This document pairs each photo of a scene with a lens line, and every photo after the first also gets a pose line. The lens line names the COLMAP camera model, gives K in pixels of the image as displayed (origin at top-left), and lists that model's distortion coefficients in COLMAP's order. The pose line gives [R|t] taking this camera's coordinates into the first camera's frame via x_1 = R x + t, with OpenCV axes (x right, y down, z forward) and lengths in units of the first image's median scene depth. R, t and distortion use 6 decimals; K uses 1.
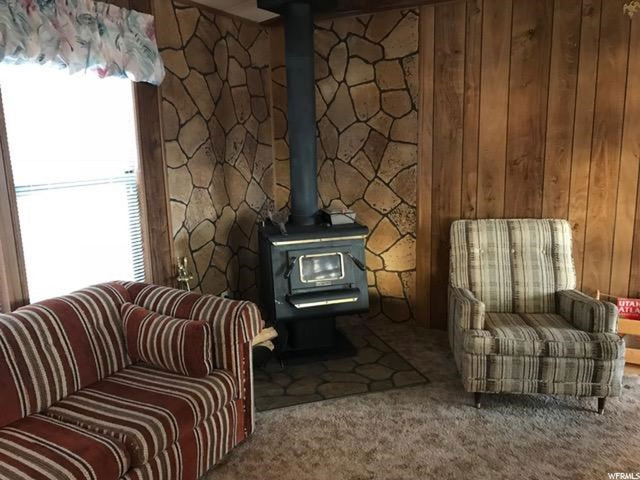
lens RADIAL K [[535.7, 0, 315.8], [0, 535.7, 235.4], [0, 0, 1]] dist [0.048562, -0.030973]
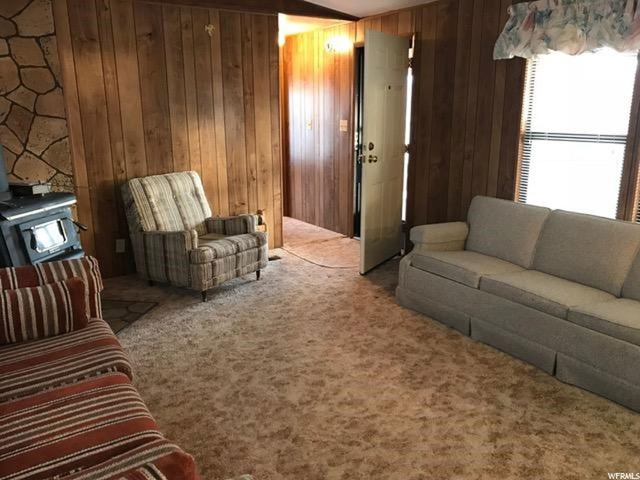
lens RADIAL K [[535.7, 0, 315.5], [0, 535.7, 240.4], [0, 0, 1]] dist [0.048562, -0.030973]
pose [[0.472104, -0.196628, 0.859334, -0.649271], [0.162588, 0.977505, 0.134344, 0.011801], [-0.866420, 0.076293, 0.493454, 0.020062]]
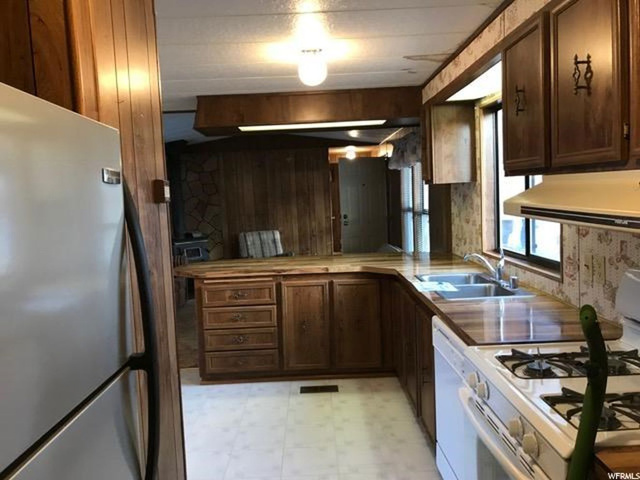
lens RADIAL K [[535.7, 0, 319.8], [0, 535.7, 241.8], [0, 0, 1]] dist [0.048562, -0.030973]
pose [[0.872711, -0.057921, 0.484790, -0.688294], [0.115046, 0.989374, -0.088897, 0.298846], [-0.474490, 0.133354, 0.870101, -1.498653]]
